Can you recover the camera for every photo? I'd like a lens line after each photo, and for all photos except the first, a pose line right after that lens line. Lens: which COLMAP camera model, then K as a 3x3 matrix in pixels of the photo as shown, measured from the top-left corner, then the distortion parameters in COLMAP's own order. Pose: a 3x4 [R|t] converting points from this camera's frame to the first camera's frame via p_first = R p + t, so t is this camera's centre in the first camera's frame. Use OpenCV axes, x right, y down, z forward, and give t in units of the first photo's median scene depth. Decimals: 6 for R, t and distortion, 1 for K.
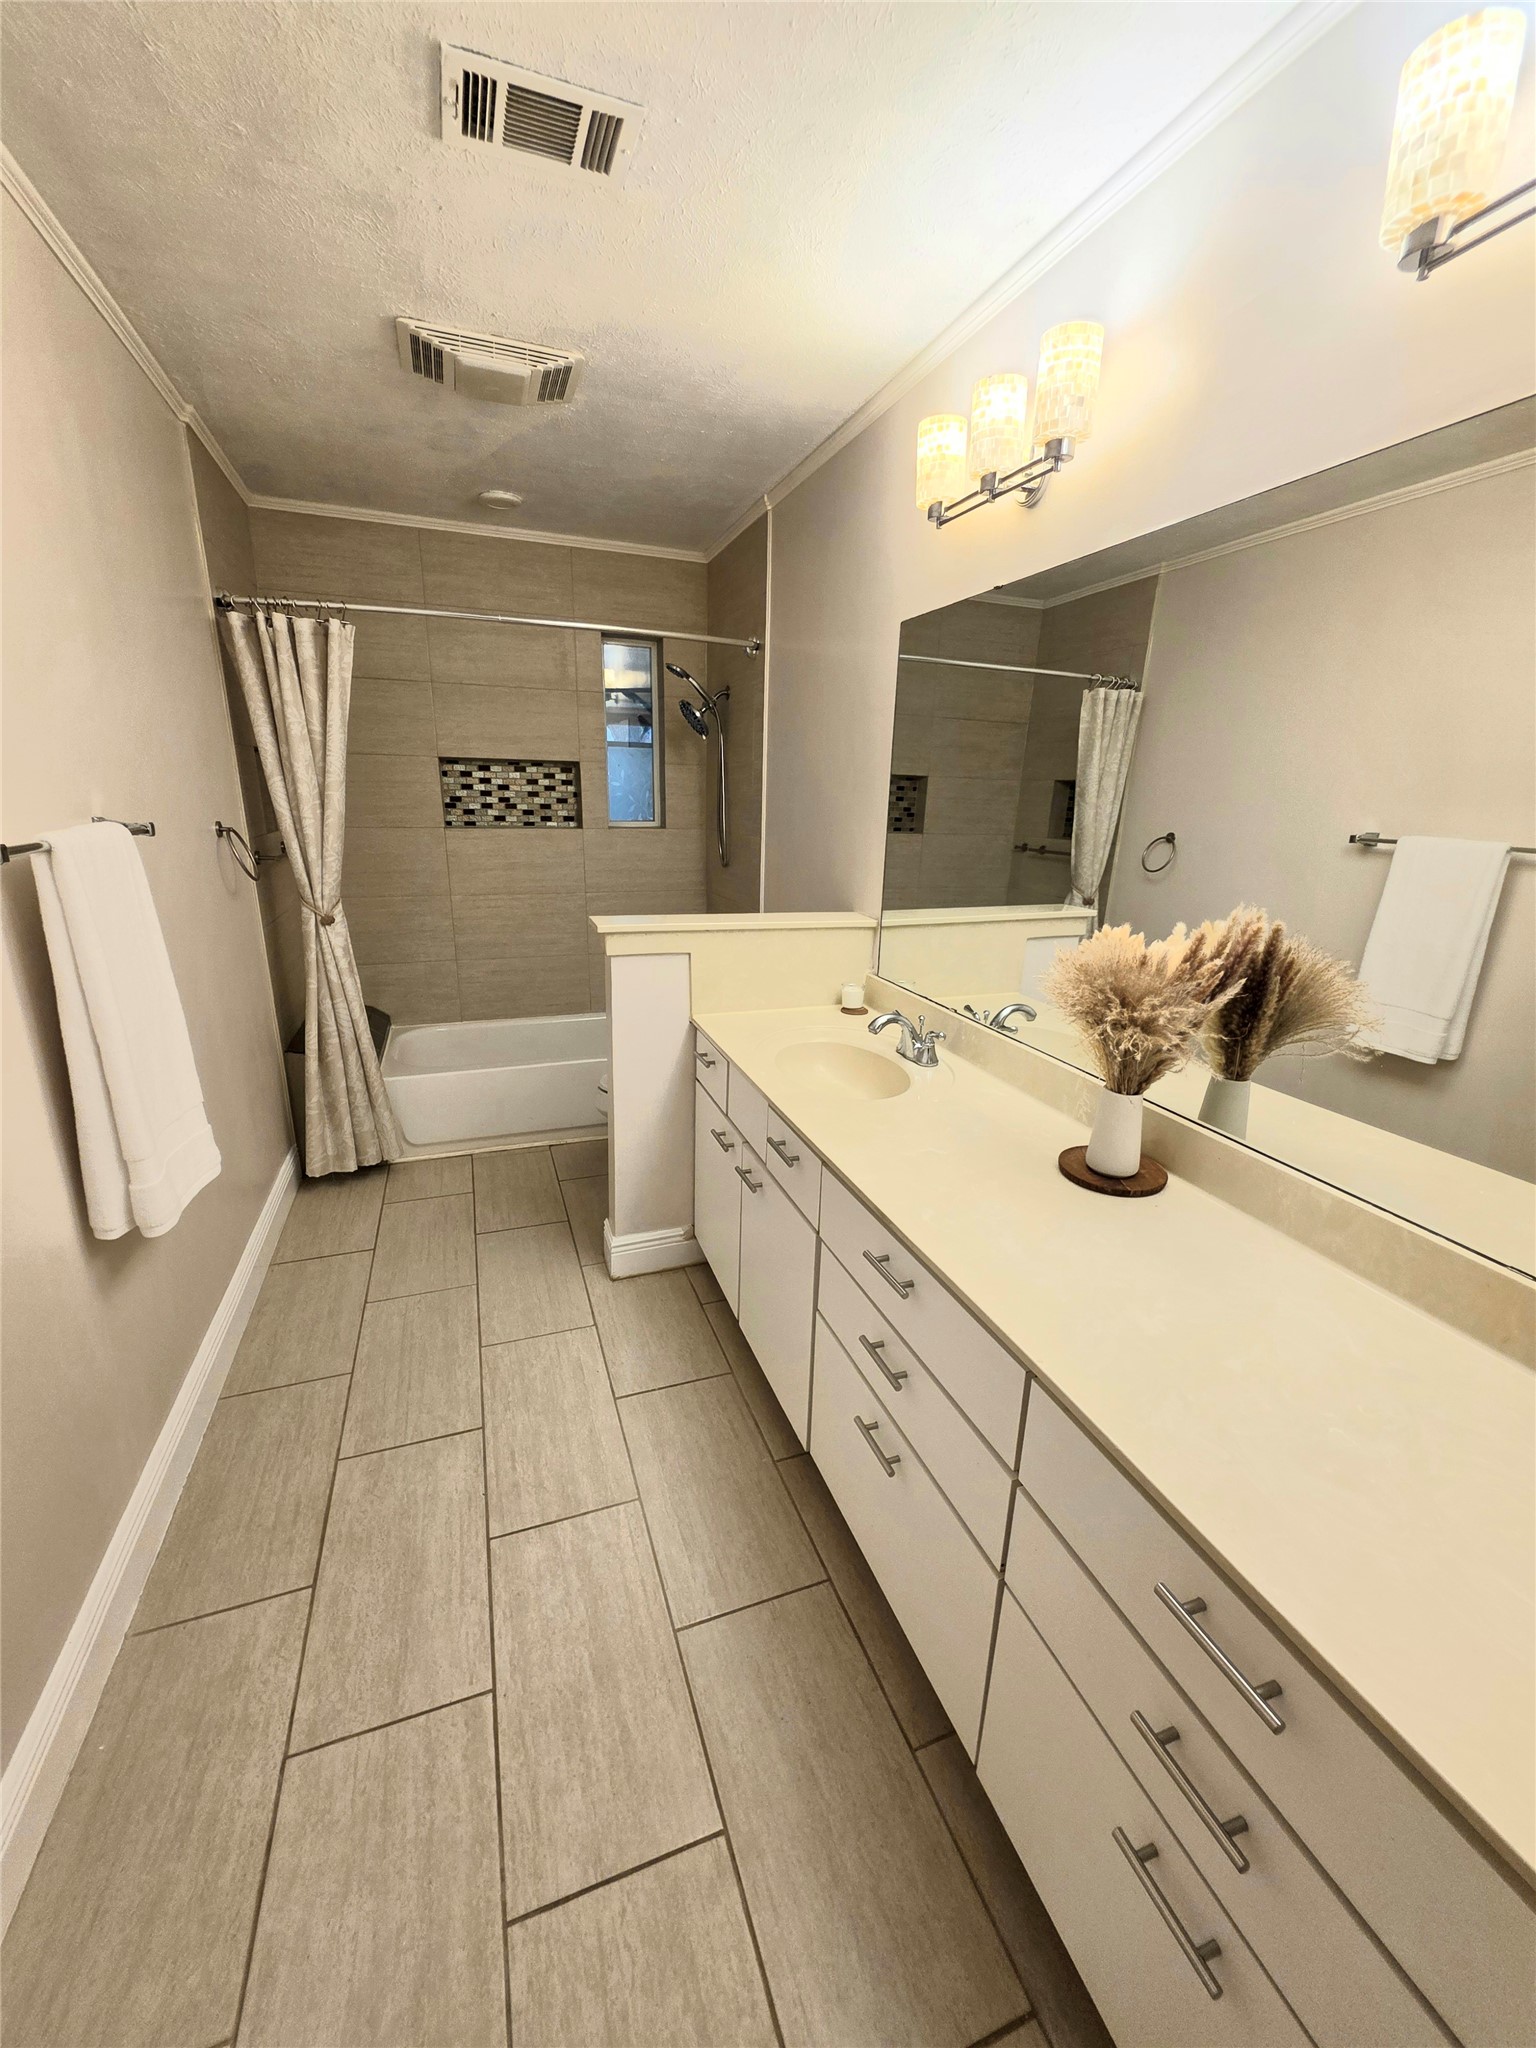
lens RADIAL K [[817.1, 0, 768.0], [0, 817.1, 1024.0], [0, 0, 1]] dist [0.003268, -0.000608]
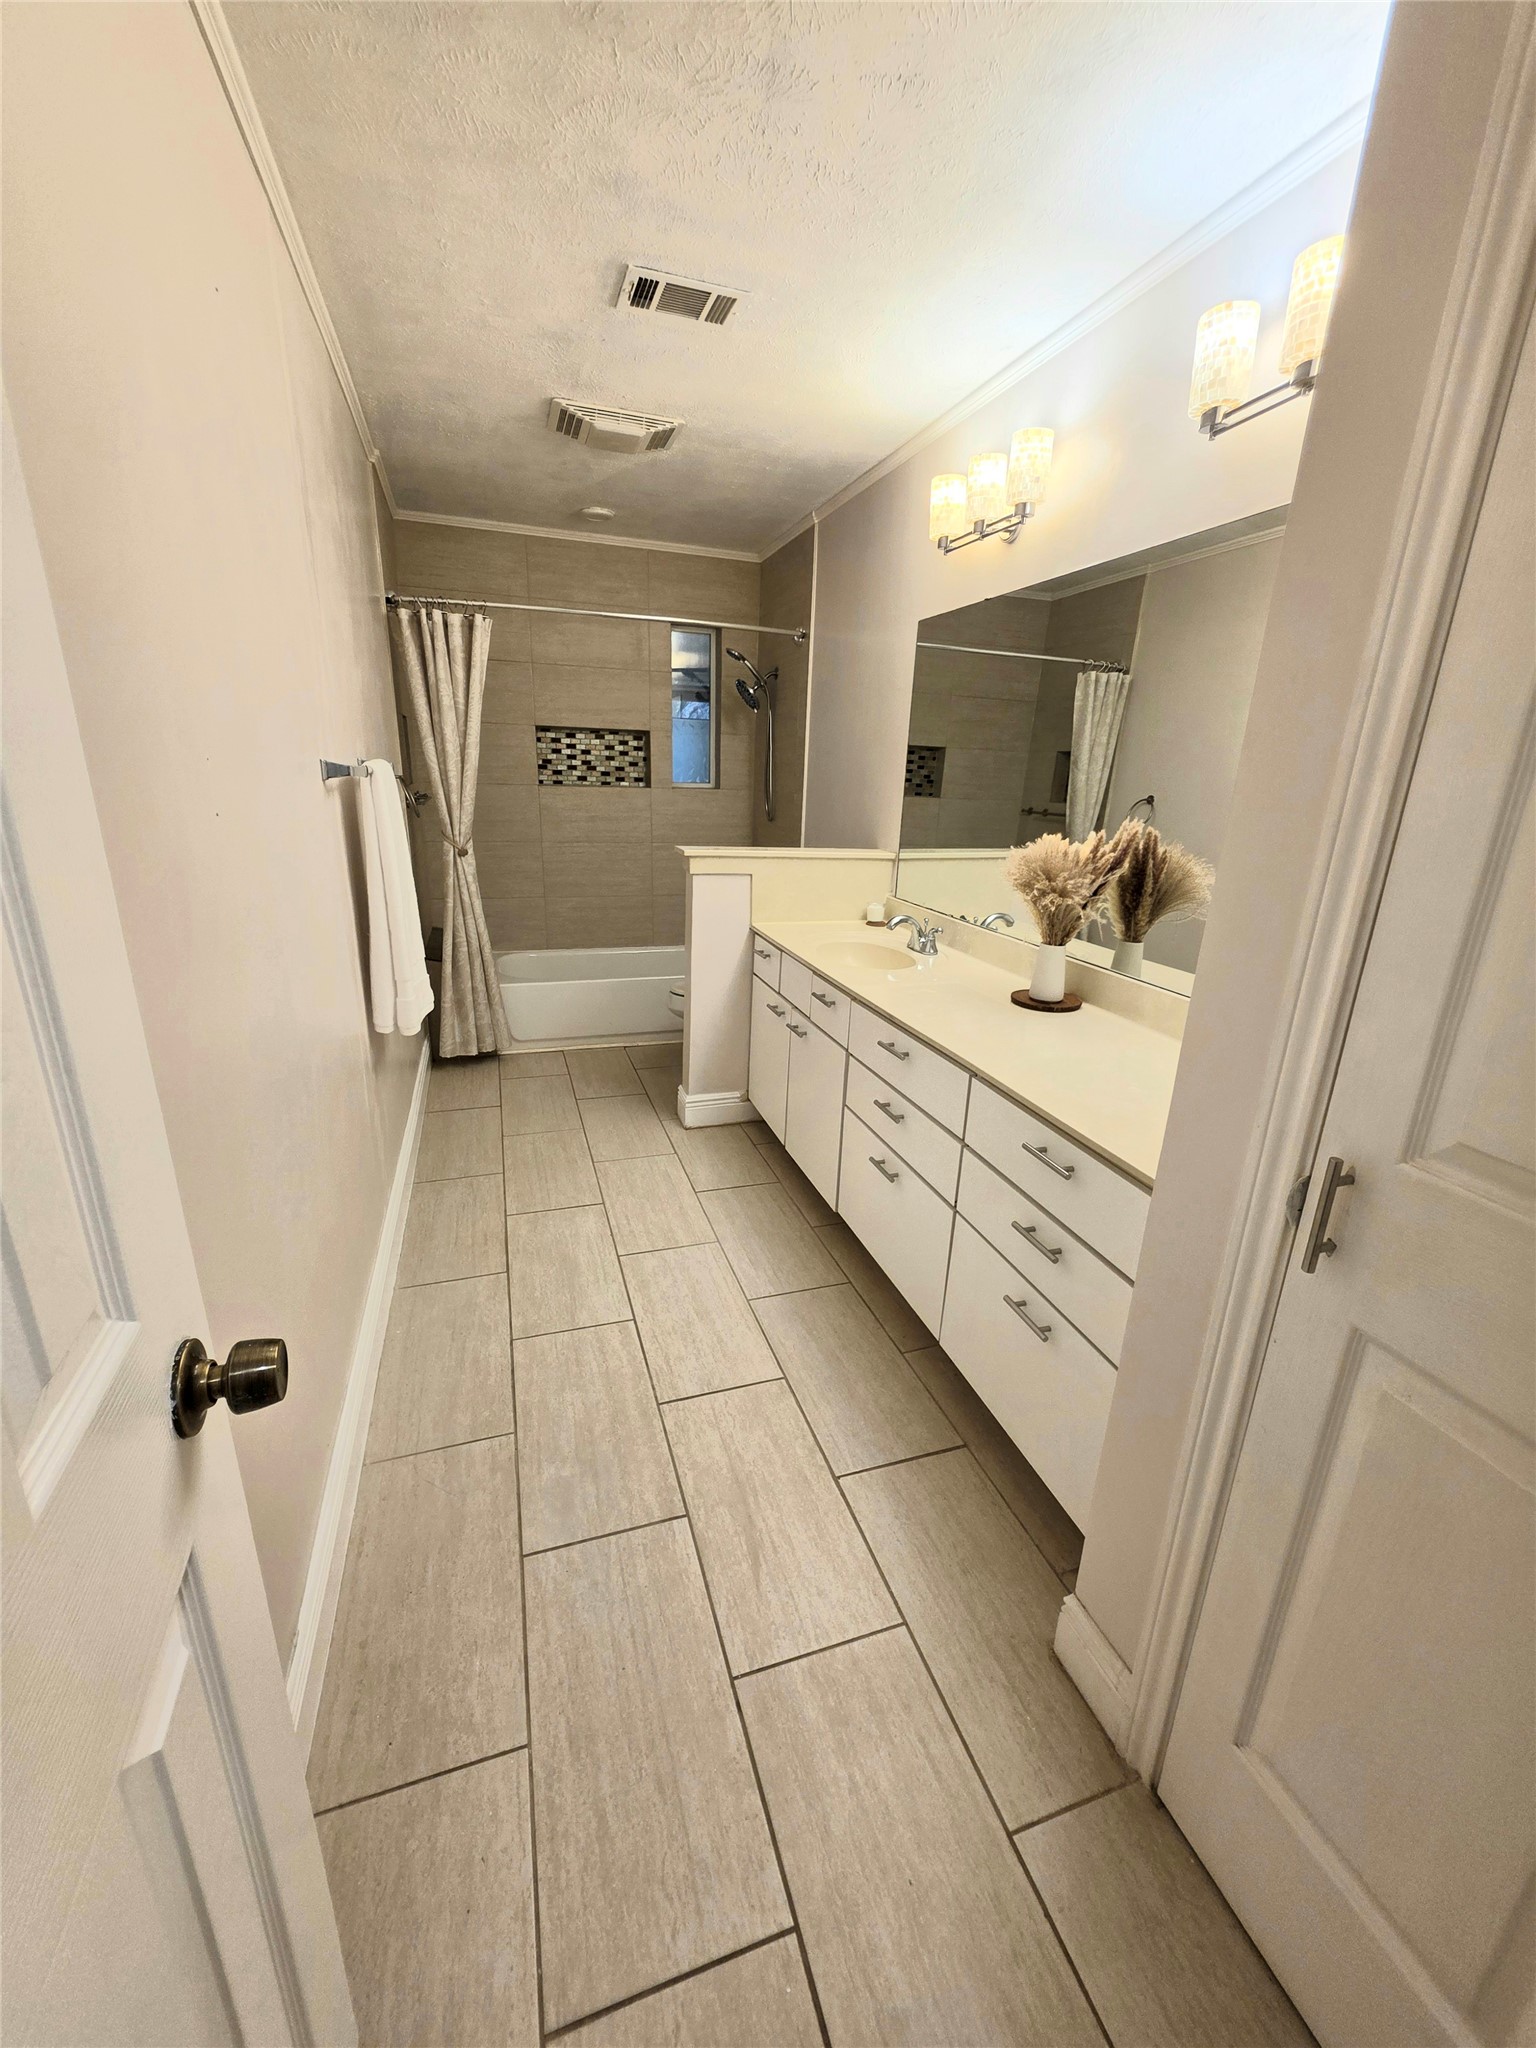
lens RADIAL K [[817.1, 0, 768.0], [0, 817.1, 1024.0], [0, 0, 1]] dist [0.003268, -0.000608]
pose [[0.999405, 0.019175, -0.028661, -0.025278], [-0.018511, 0.999558, 0.023251, 0.113745], [0.029094, -0.022706, 0.999319, -0.294301]]
